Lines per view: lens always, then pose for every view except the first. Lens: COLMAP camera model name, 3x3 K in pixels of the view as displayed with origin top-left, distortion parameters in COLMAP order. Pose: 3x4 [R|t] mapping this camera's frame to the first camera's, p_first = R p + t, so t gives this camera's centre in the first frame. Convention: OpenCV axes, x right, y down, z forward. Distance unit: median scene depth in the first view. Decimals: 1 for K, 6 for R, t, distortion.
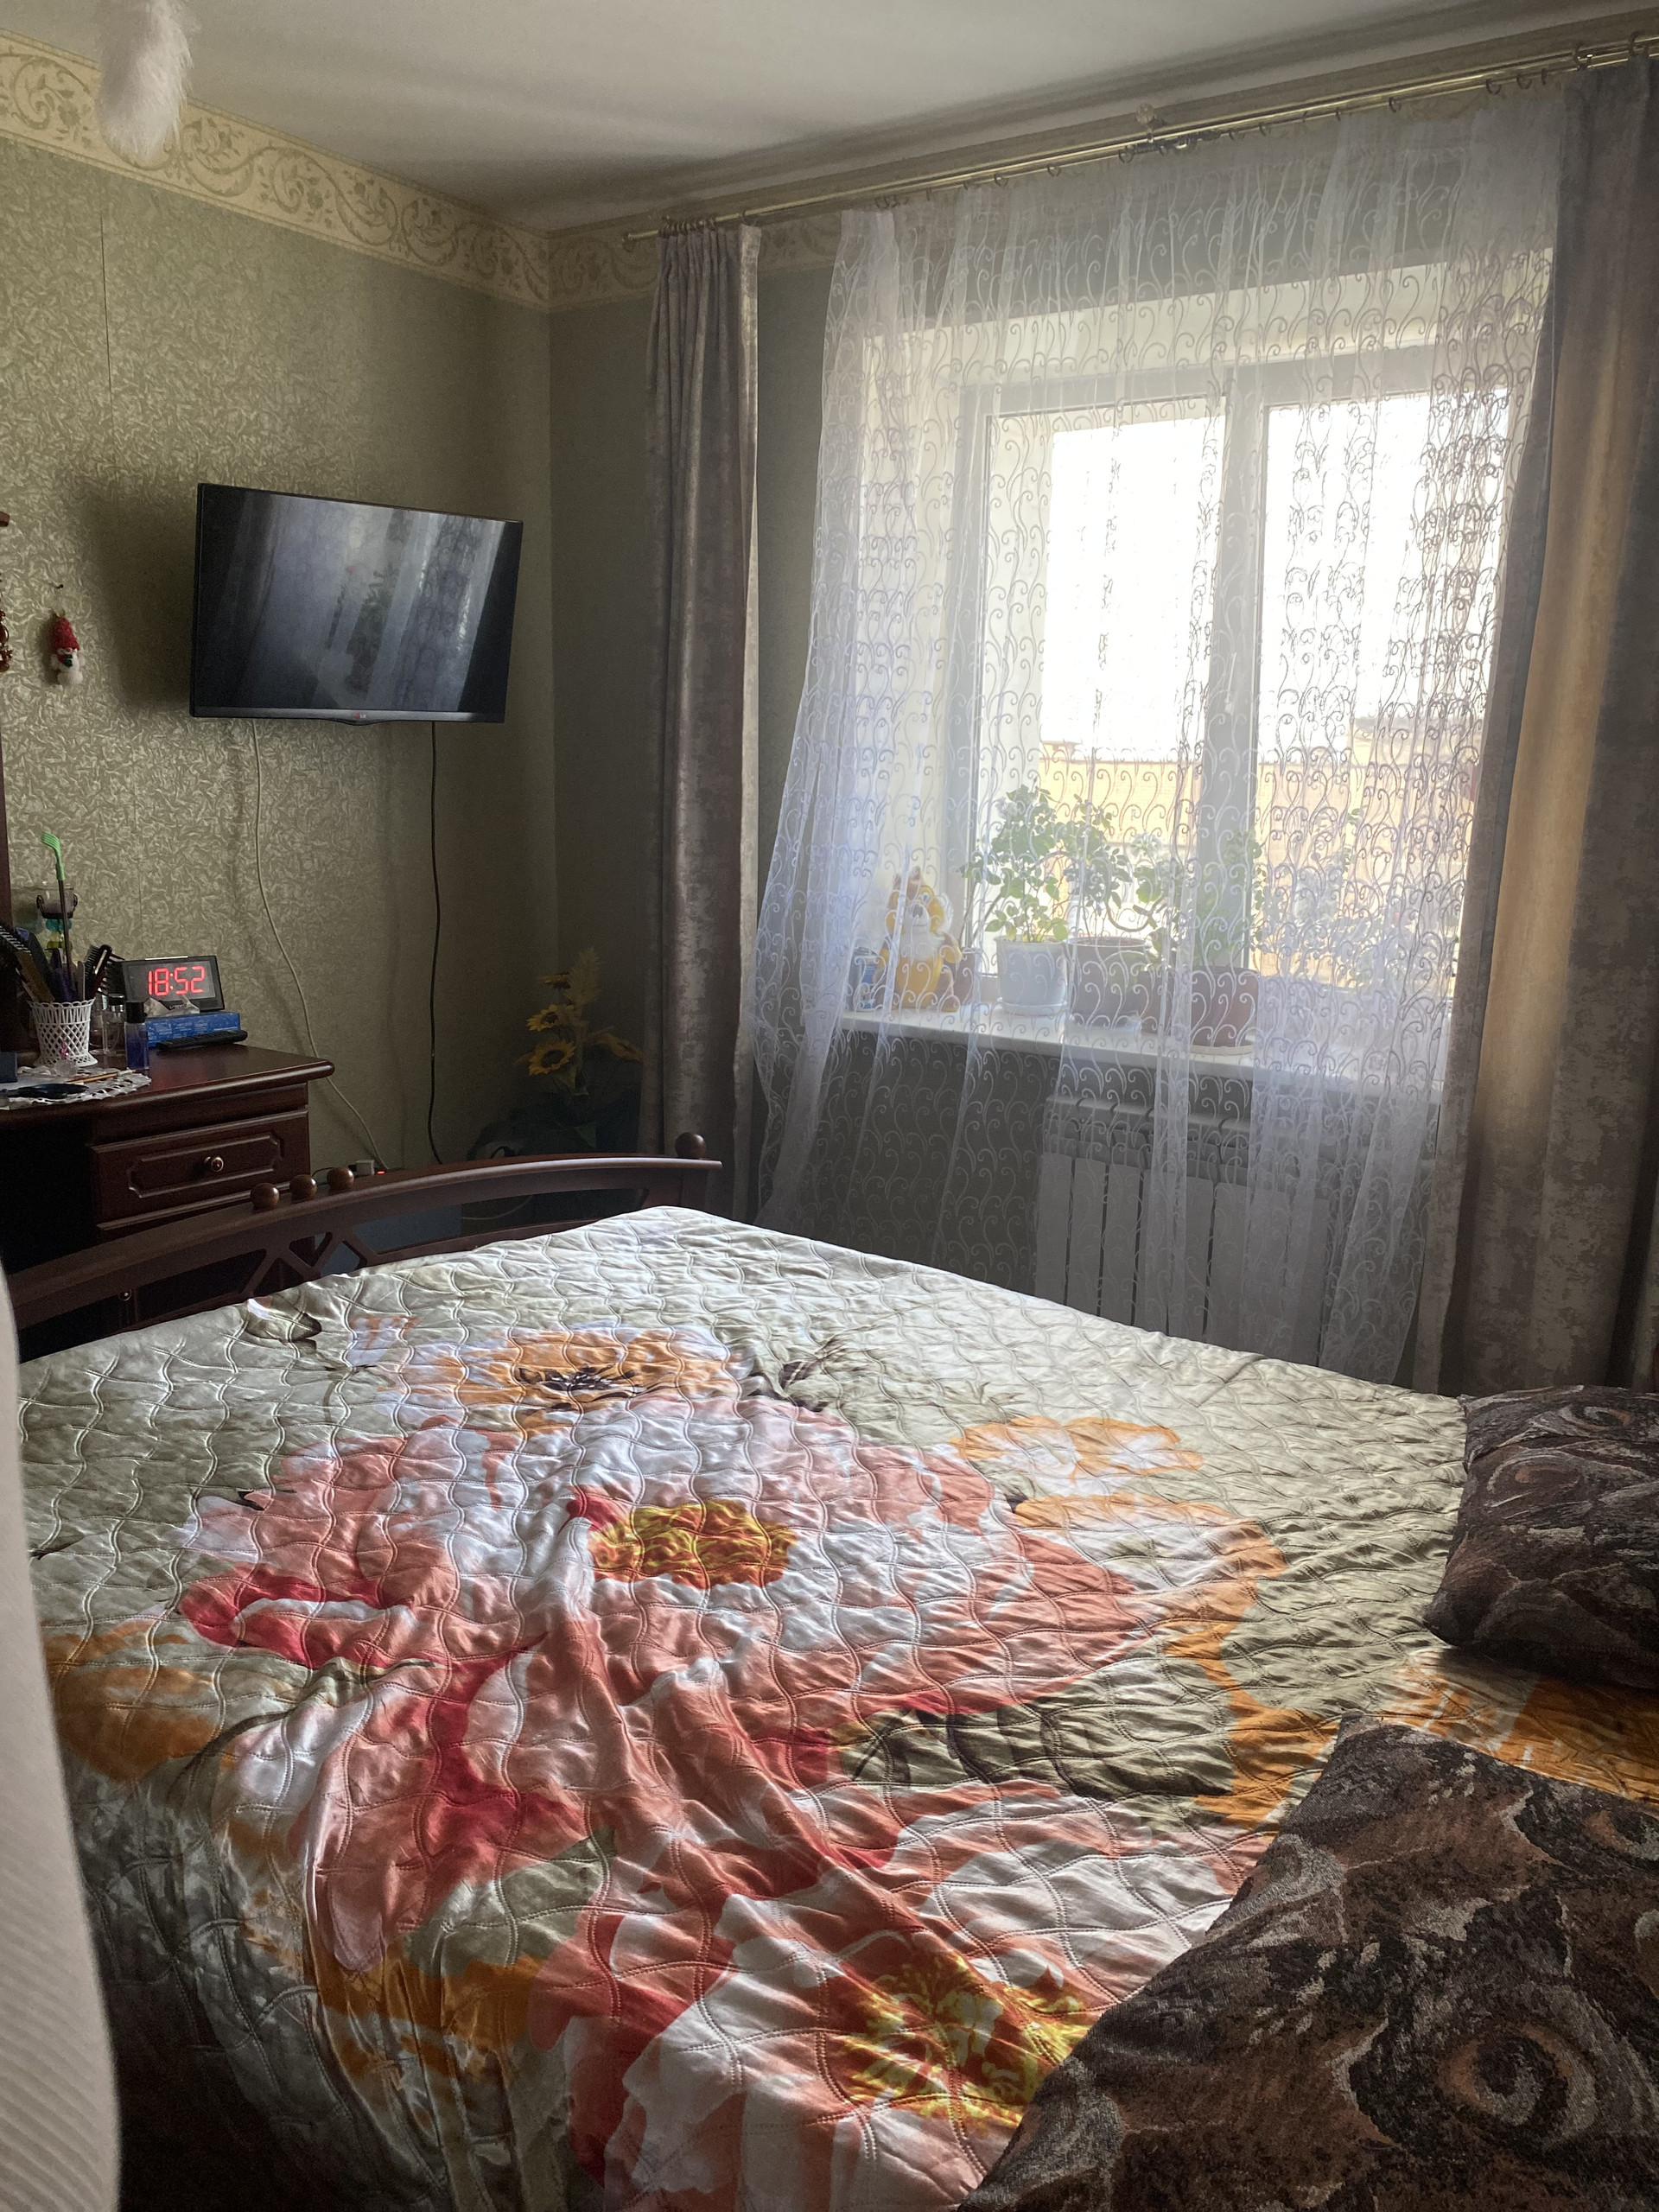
lens RADIAL K [[1693.2, 0, 844.4], [0, 1693.2, 1117.9], [0, 0, 1]] dist [0.033236, -0.010983]
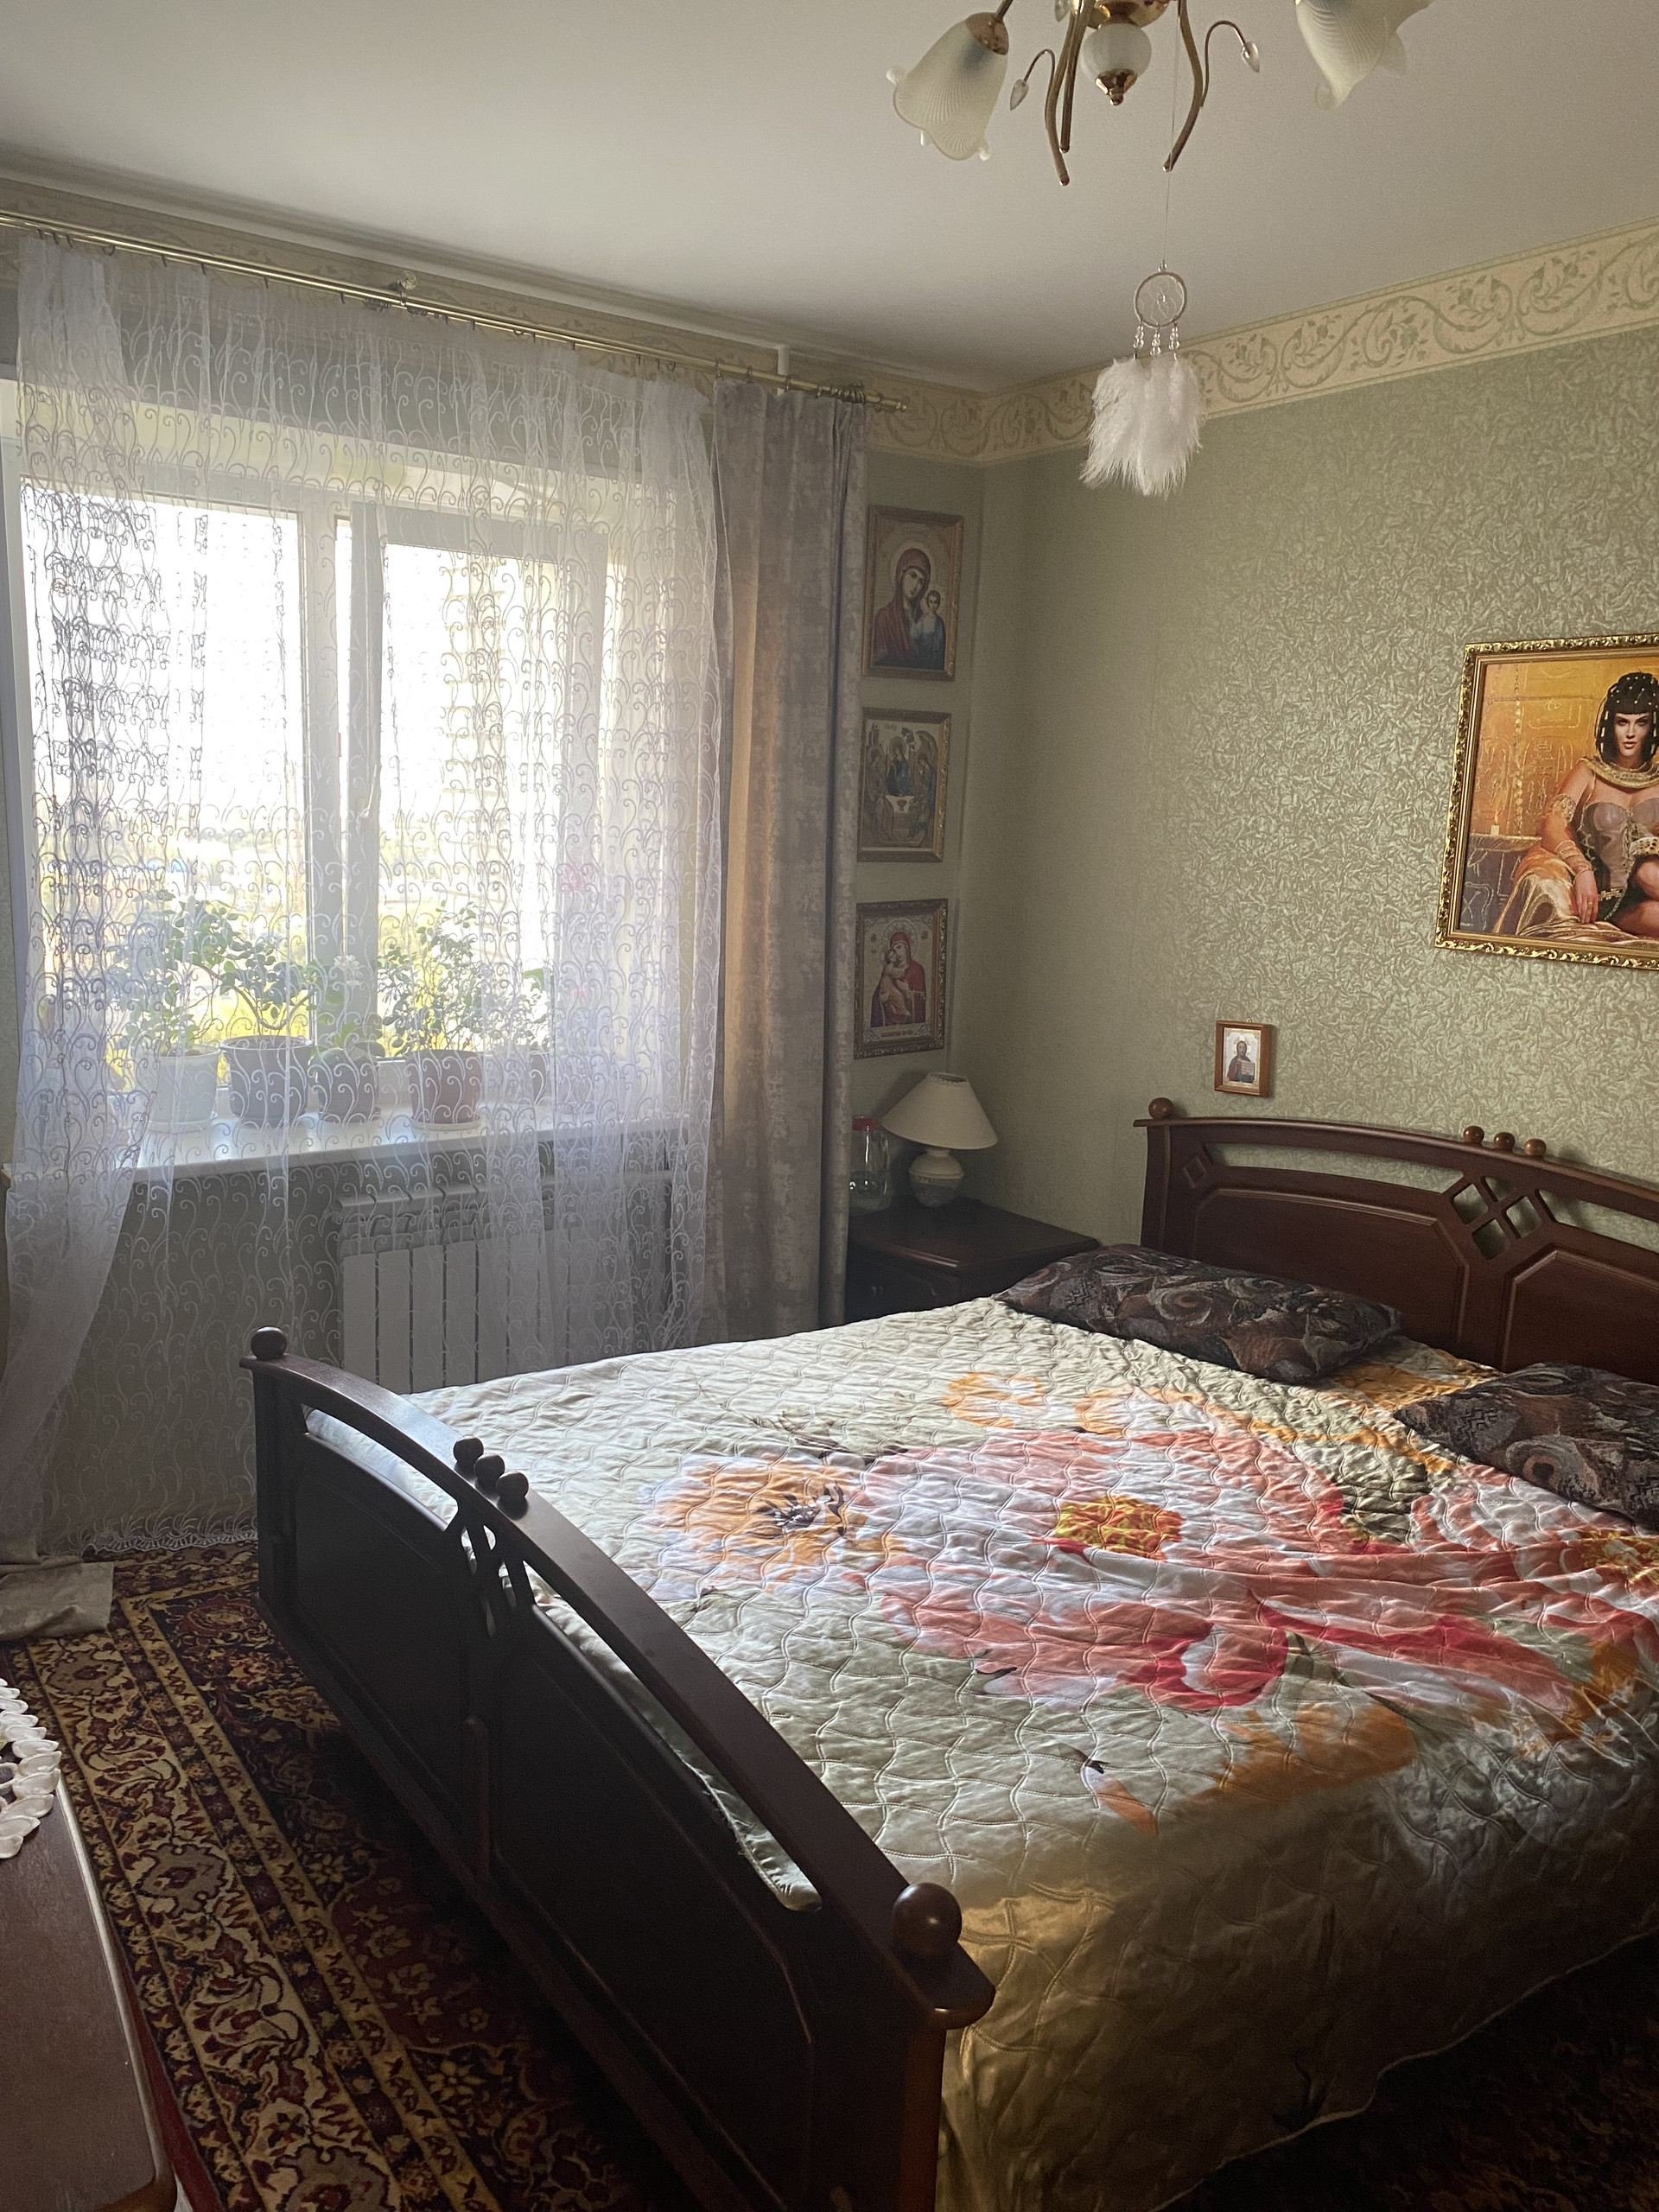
lens RADIAL K [[1707.8, 0, 825.9], [0, 1707.8, 1092.2], [0, 0, 1]] dist [0.048346, -0.038924]
pose [[0.338807, -0.176073, 0.924234, -1.322254], [0.167596, 0.977917, 0.124863, -0.289332], [-0.925809, 0.112594, 0.360834, 0.655371]]
